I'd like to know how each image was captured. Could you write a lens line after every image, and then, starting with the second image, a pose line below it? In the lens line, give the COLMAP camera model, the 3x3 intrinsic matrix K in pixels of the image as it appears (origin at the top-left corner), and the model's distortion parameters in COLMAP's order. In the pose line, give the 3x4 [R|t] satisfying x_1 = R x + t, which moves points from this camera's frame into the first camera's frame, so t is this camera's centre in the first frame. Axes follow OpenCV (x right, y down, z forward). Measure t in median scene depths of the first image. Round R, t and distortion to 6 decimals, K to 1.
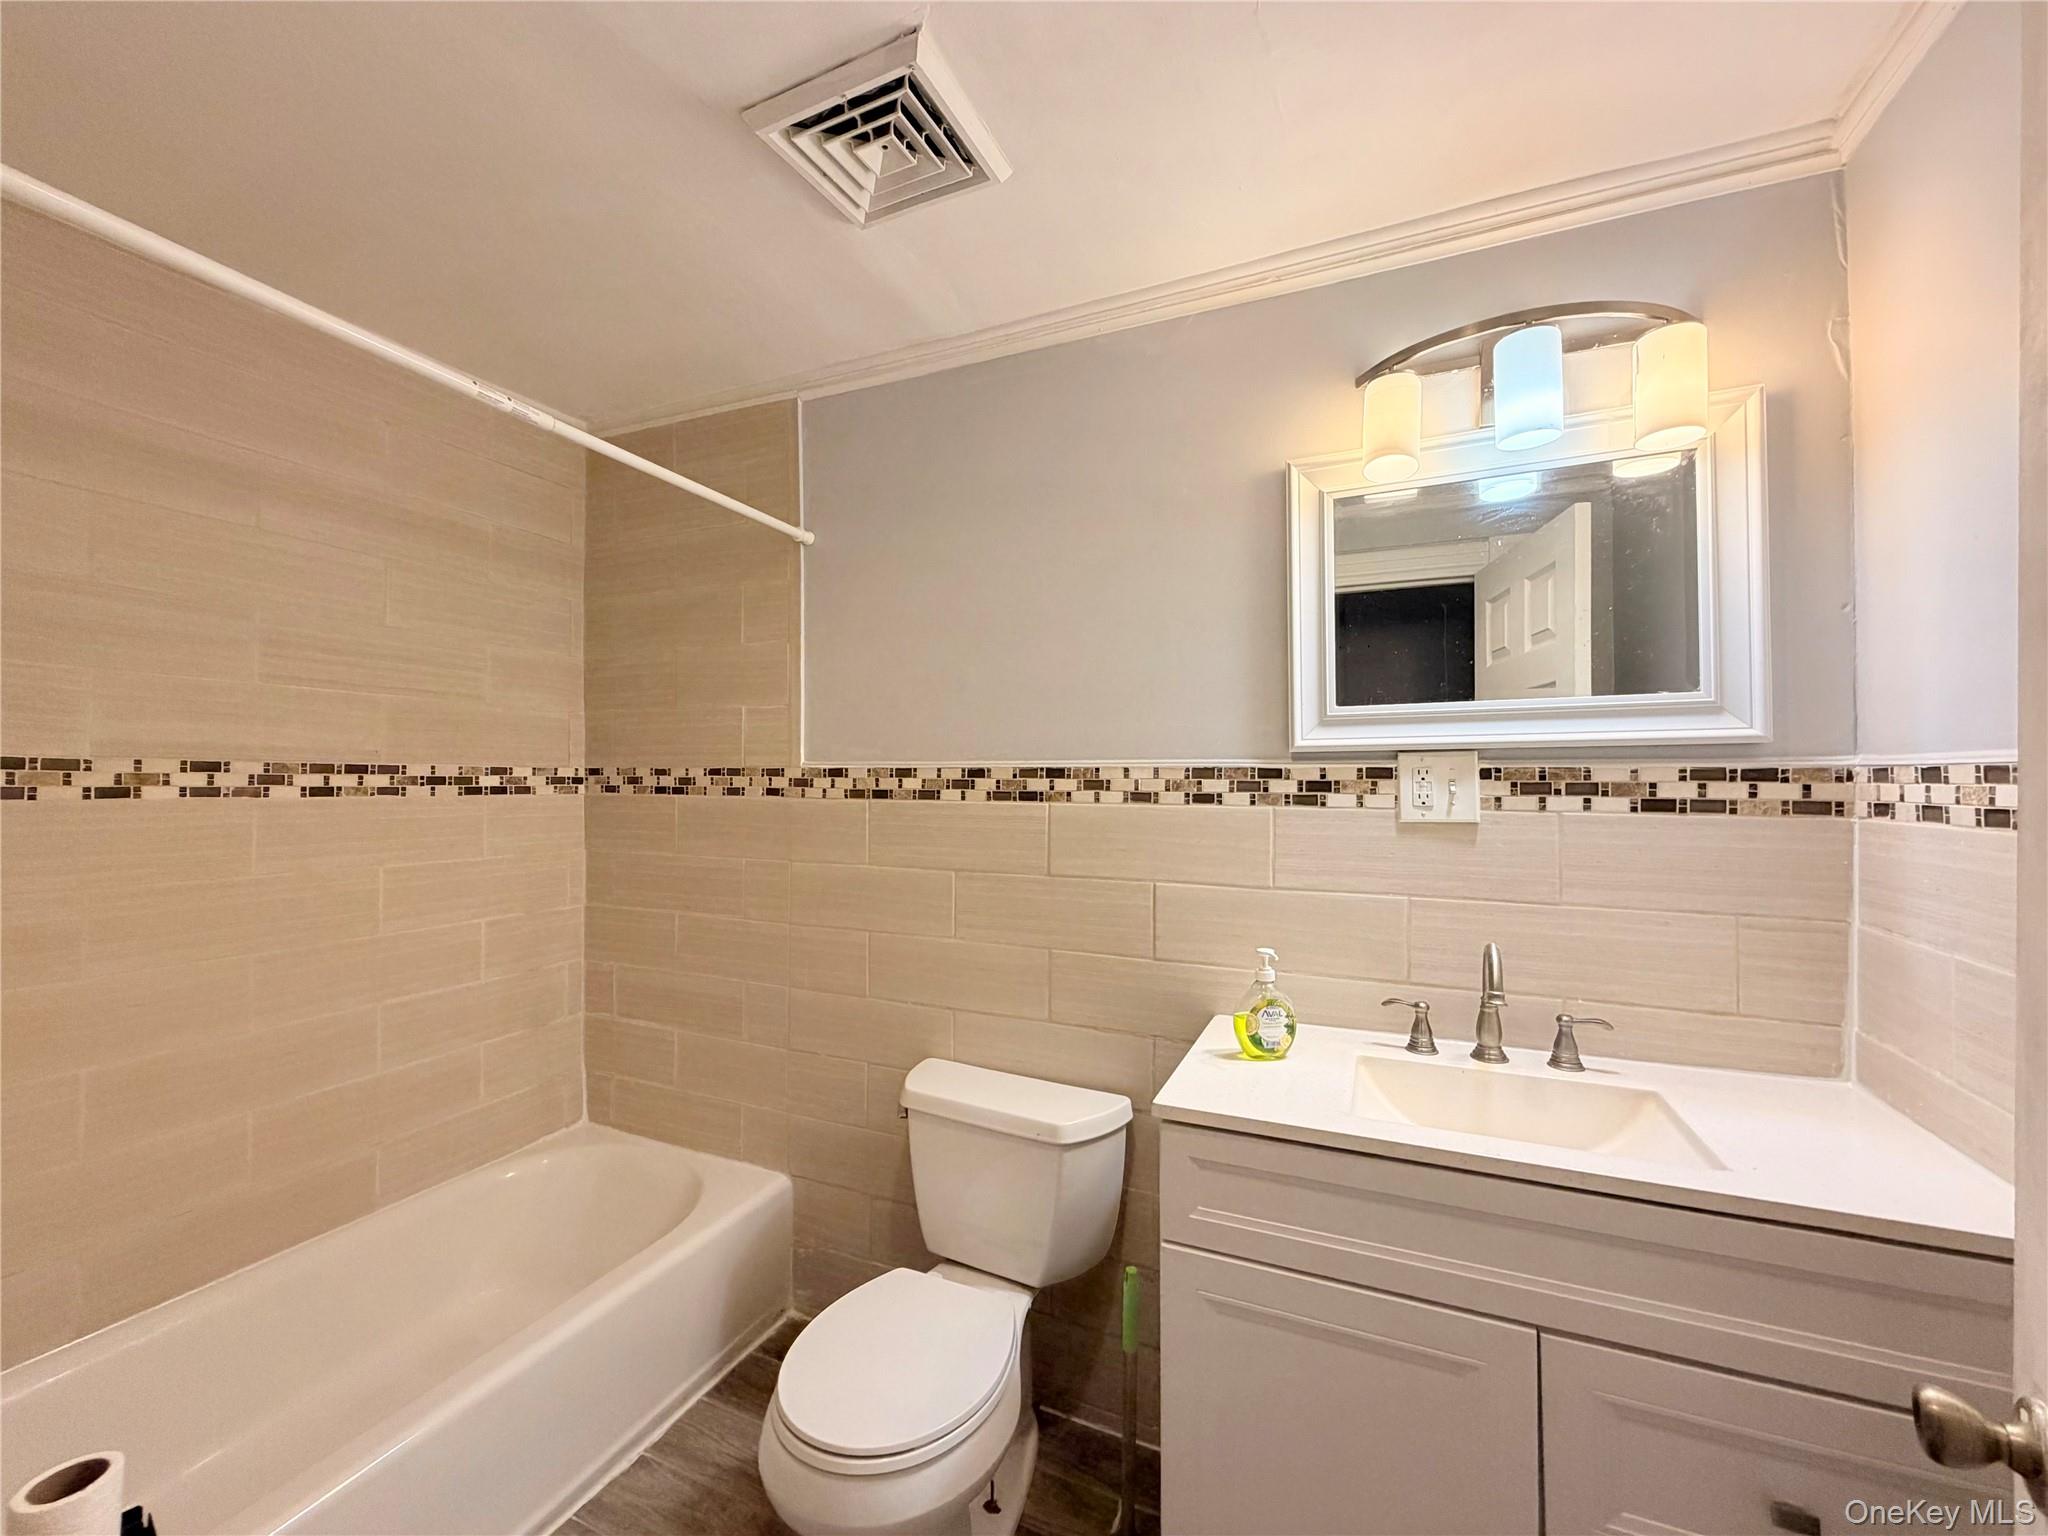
lens RADIAL K [[817.8, 0, 1014.8], [0, 817.8, 771.7], [0, 0, 1]] dist [0.003391, -0.000074]
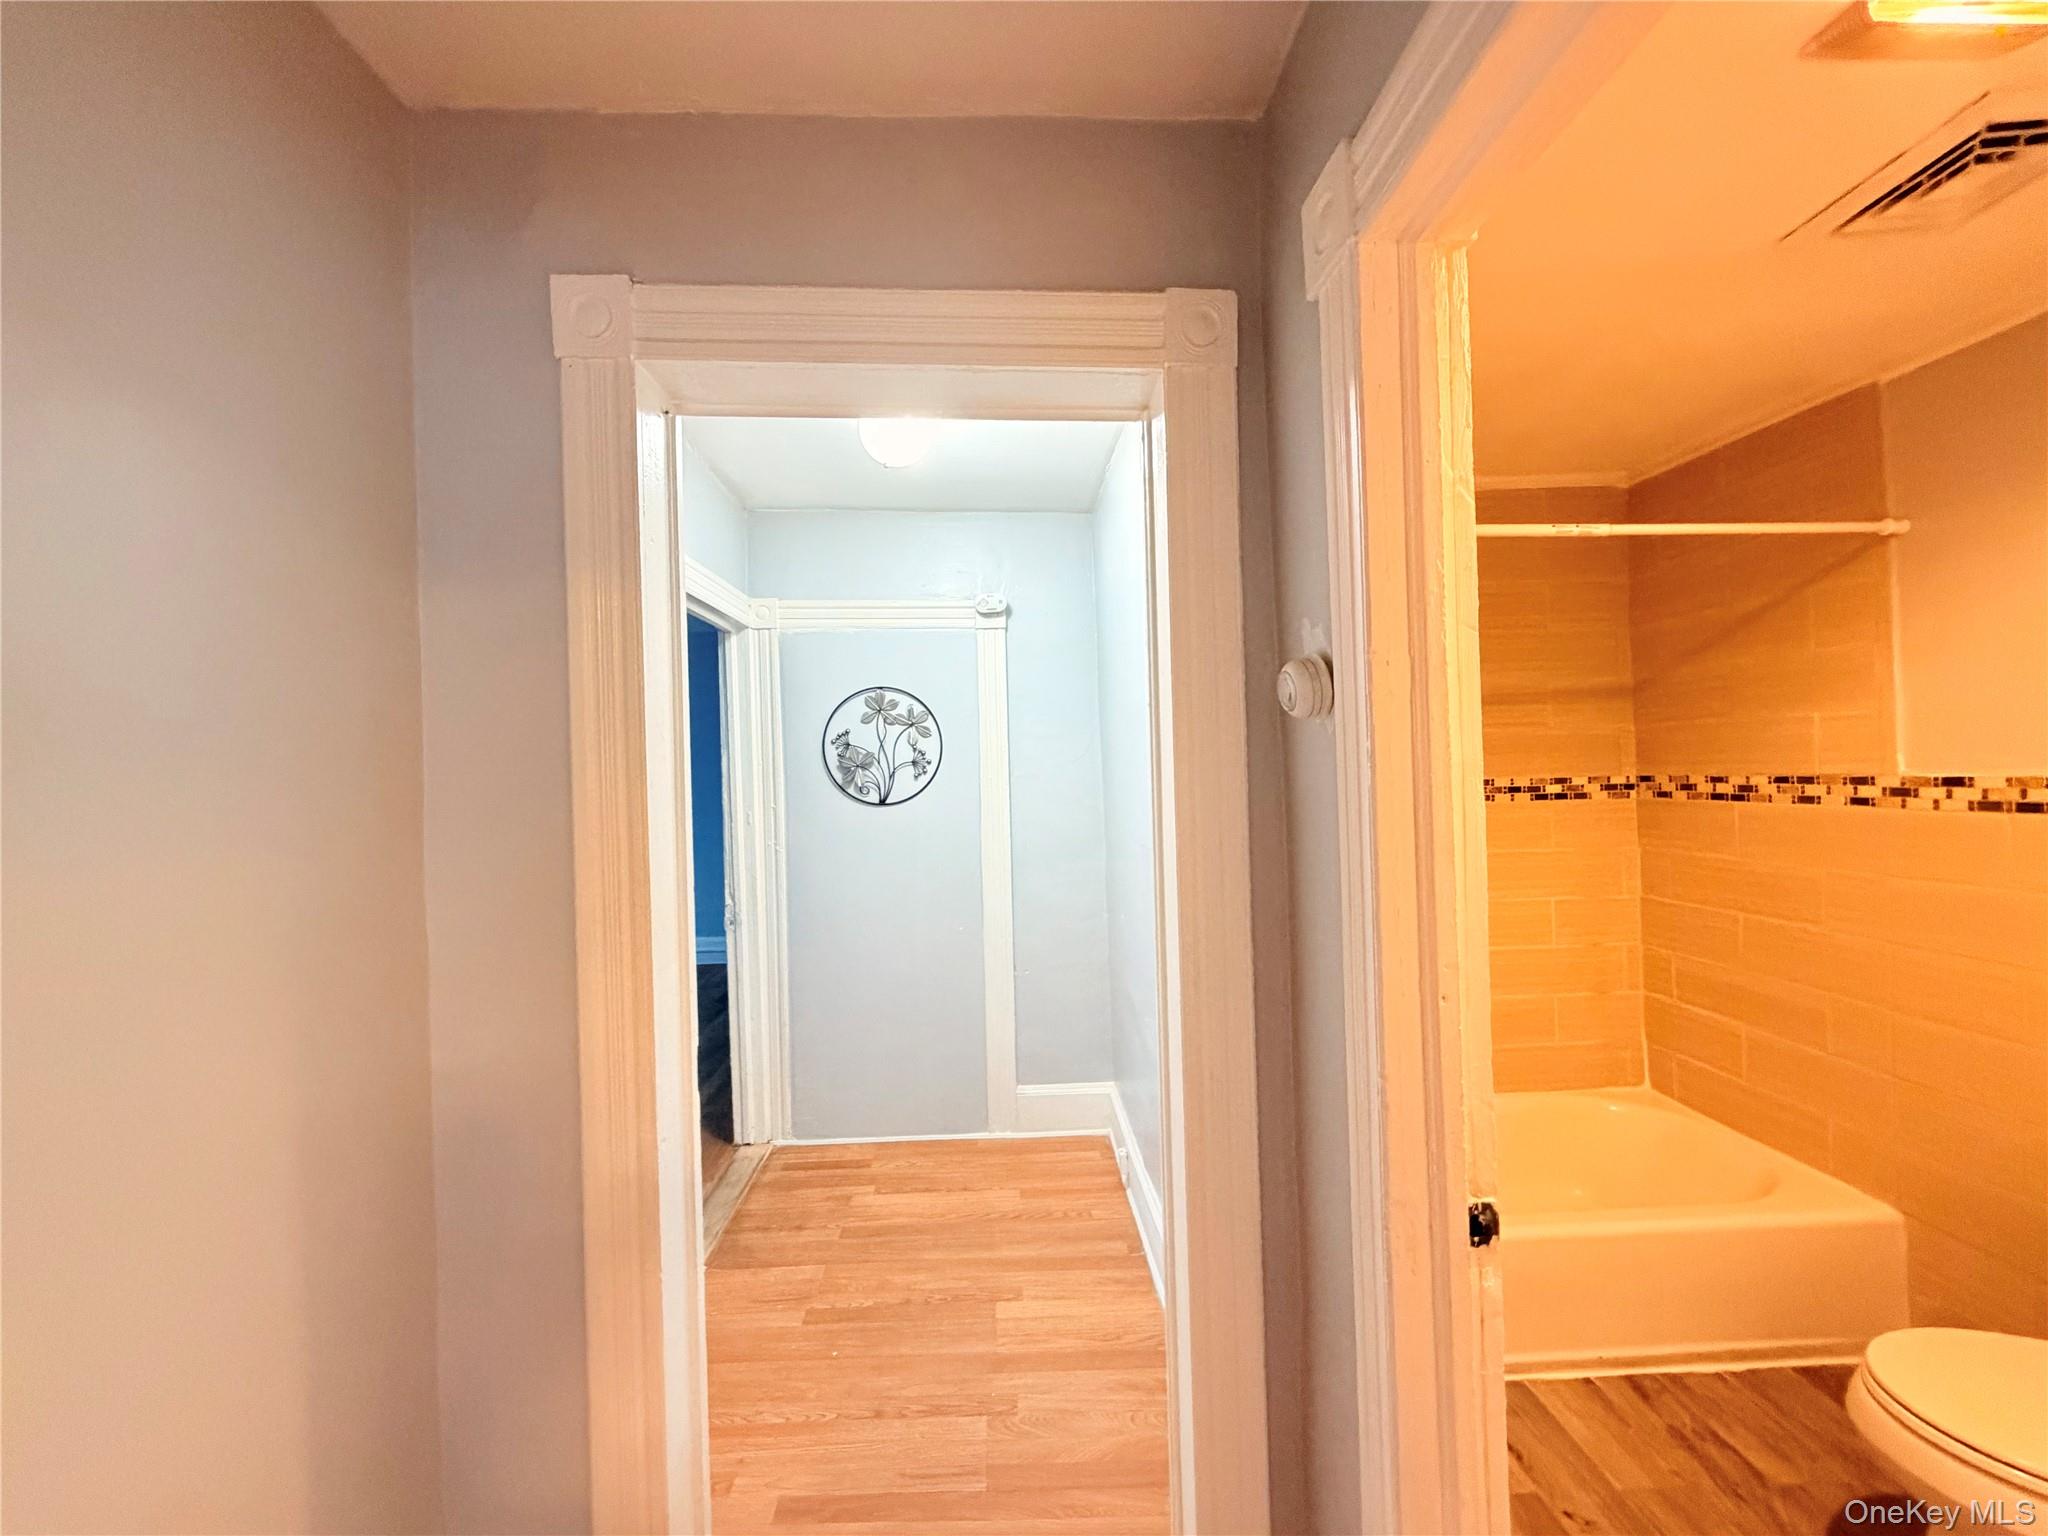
lens RADIAL K [[817.8, 0, 1018.3], [0, 817.8, 772.6], [0, 0, 1]] dist [0.003391, -0.000074]
pose [[0.439790, -0.016216, -0.897954, 0.129076], [0.034172, 0.999415, -0.001311, -0.039914], [0.897450, -0.030109, 0.440087, -0.293050]]
